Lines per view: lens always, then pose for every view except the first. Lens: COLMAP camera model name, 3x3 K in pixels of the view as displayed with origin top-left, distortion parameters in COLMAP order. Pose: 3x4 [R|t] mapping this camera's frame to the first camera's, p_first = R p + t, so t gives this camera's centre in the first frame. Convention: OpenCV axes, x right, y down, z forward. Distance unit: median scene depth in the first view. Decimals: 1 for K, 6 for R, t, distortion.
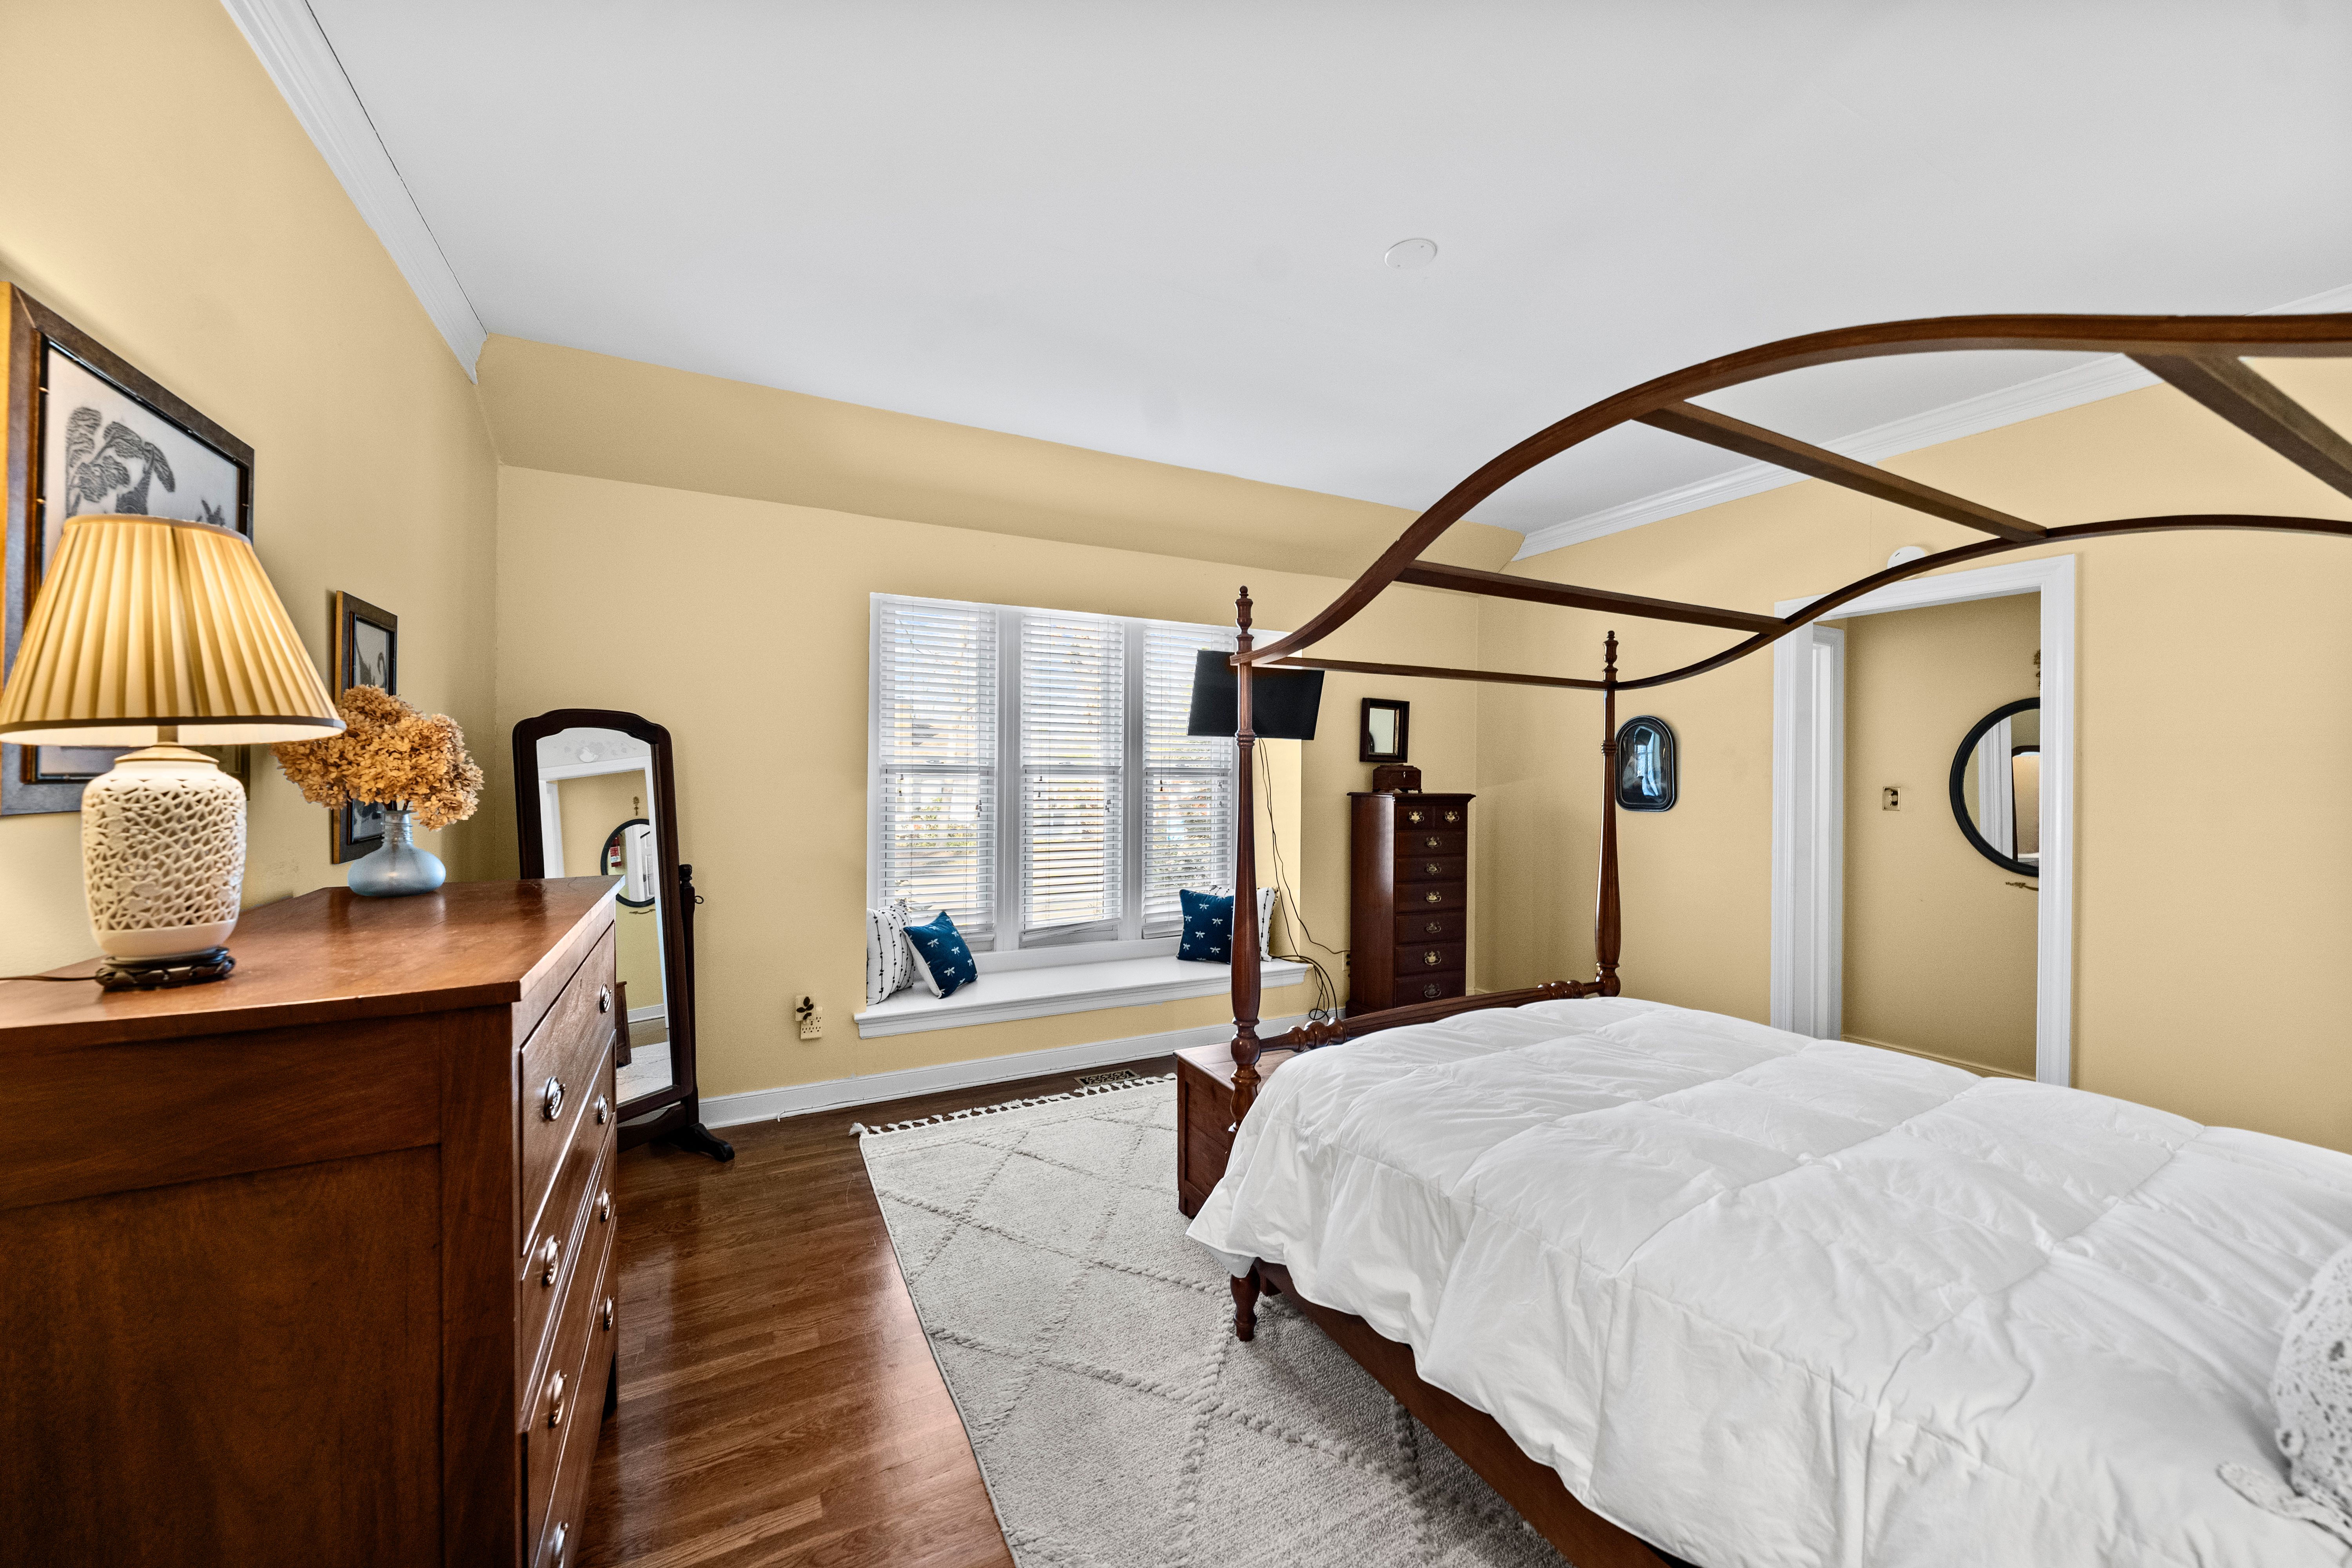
lens RADIAL K [[853.3, 0, 1176.0], [0, 853.3, 784.0], [0, 0, 1]] dist [-0.001302, -0.000069]
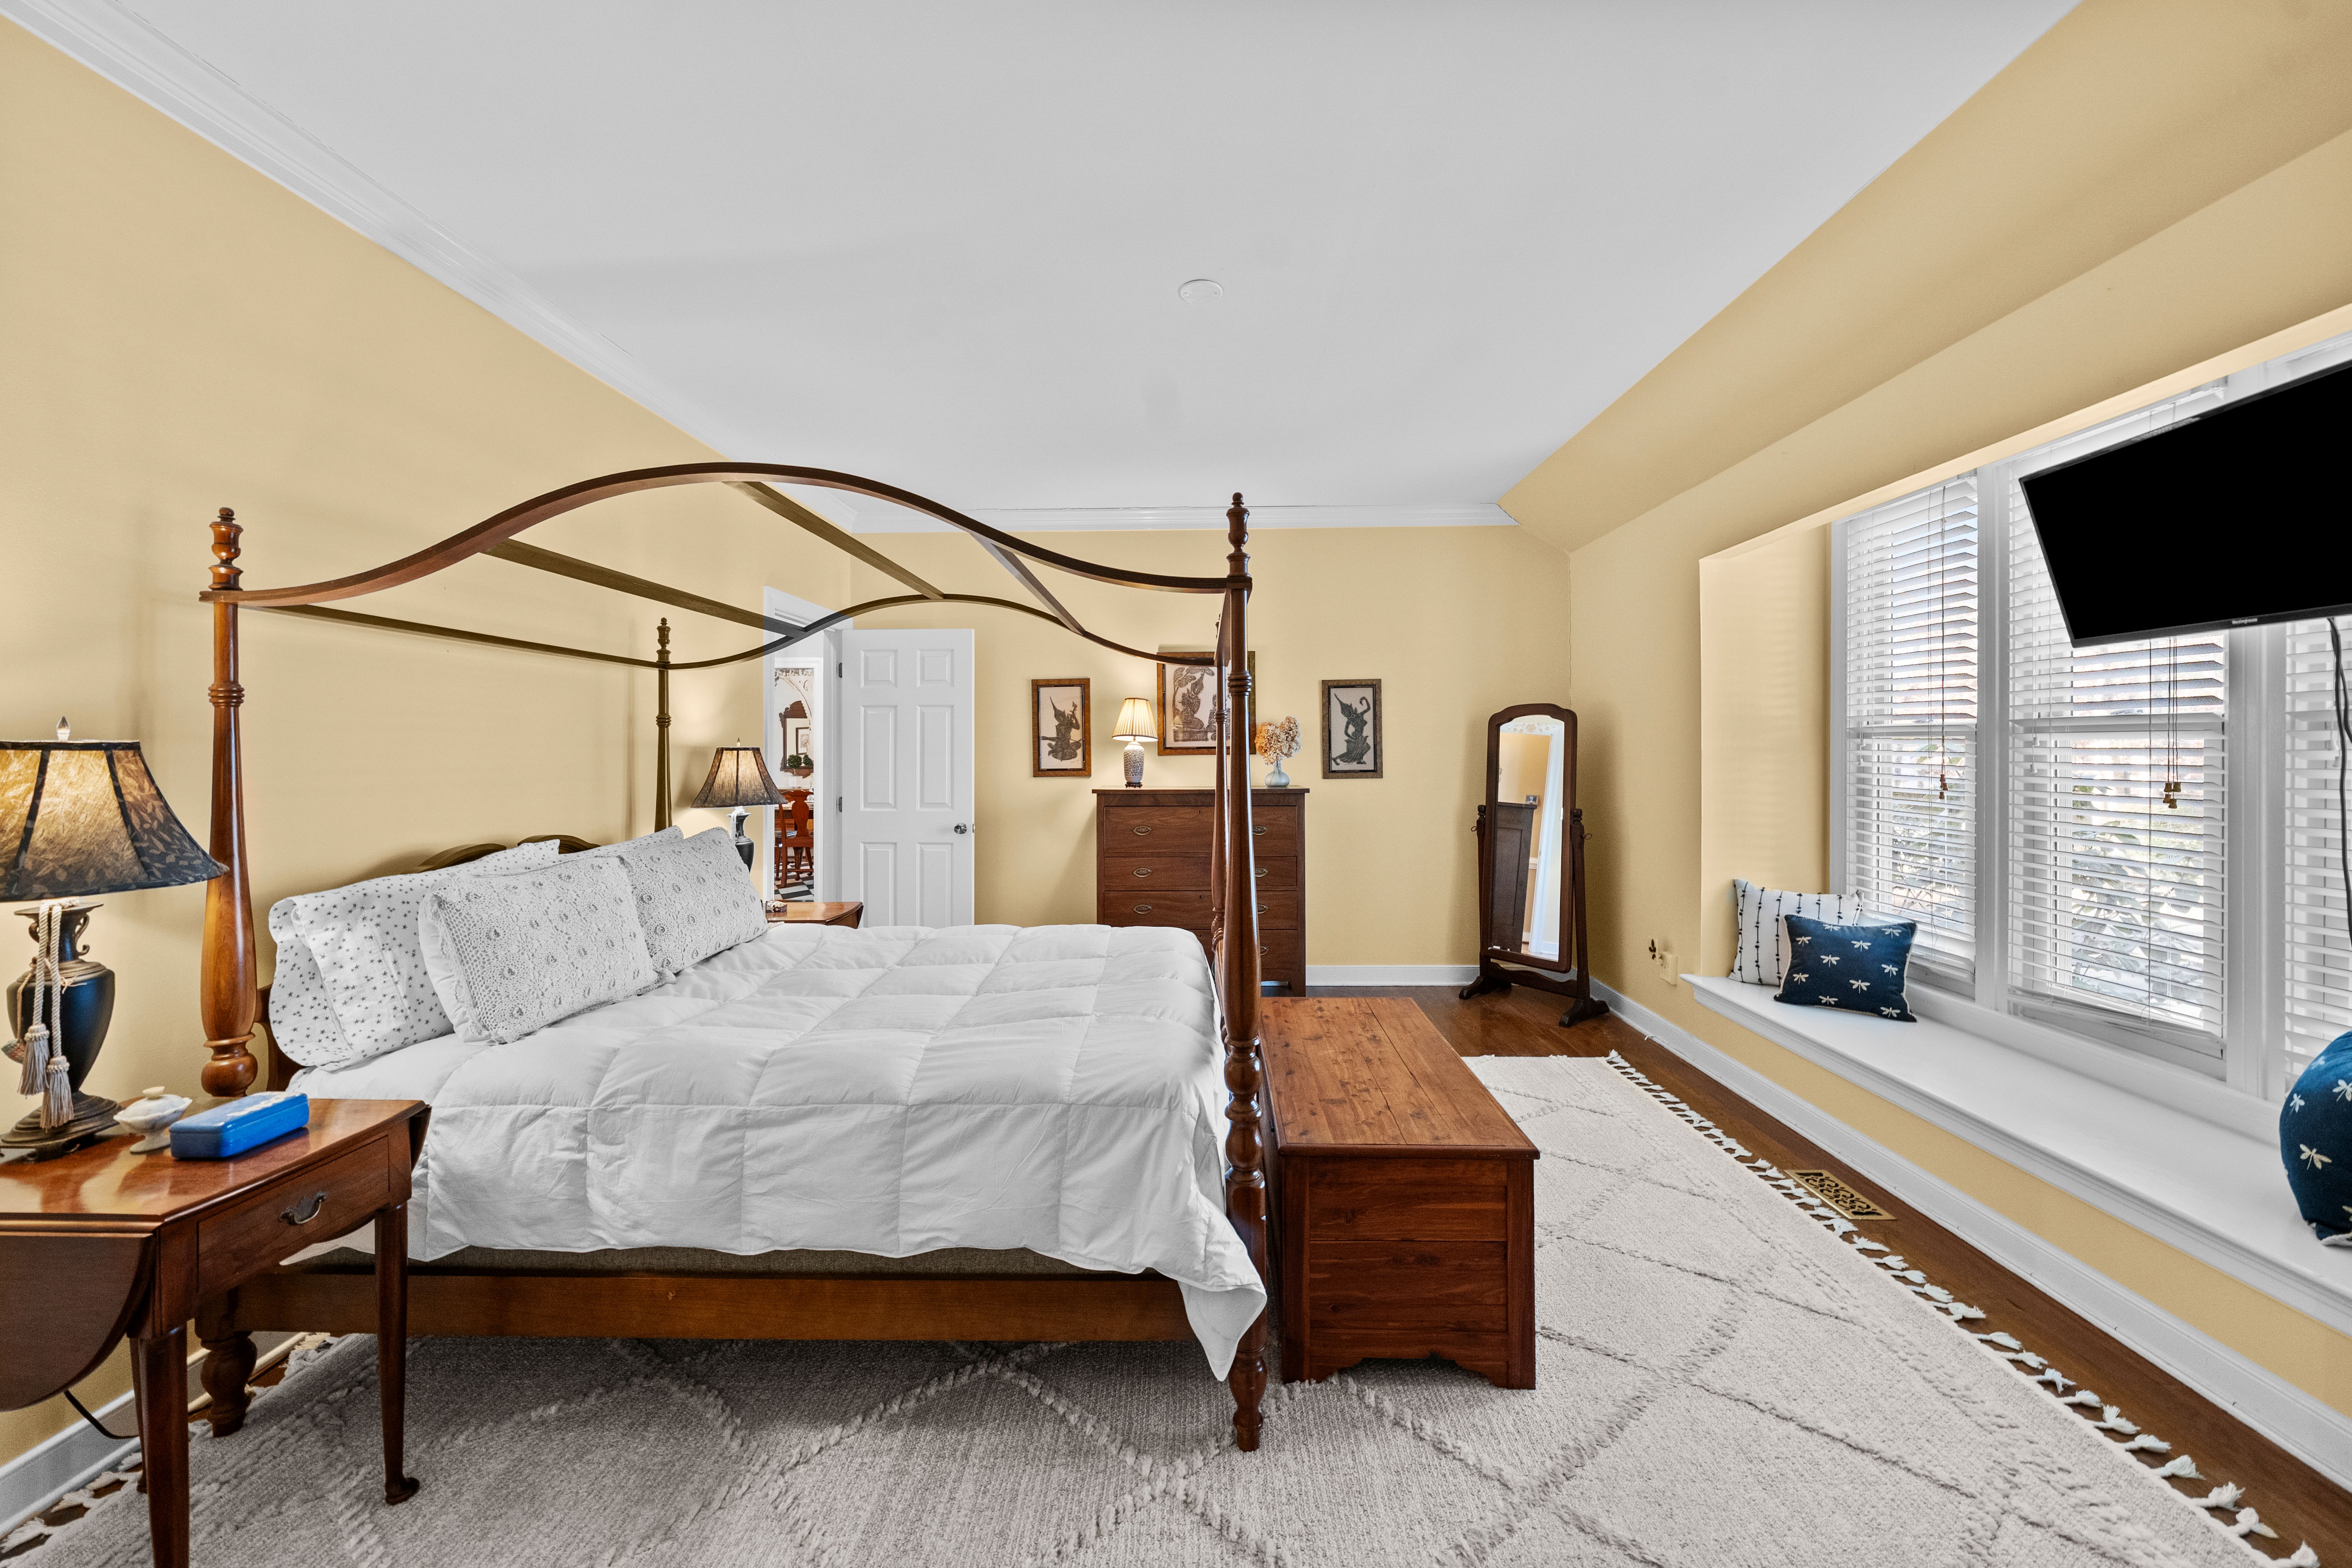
lens RADIAL K [[814.3, 0, 1176.0], [0, 814.3, 784.0], [0, 0, 1]] dist [0.000197, 0.000118]
pose [[-0.488437, 0.021296, -0.872339, 0.800428], [-0.012068, 0.999442, 0.031156, 0.018273], [0.872516, 0.025745, -0.487908, 0.964608]]
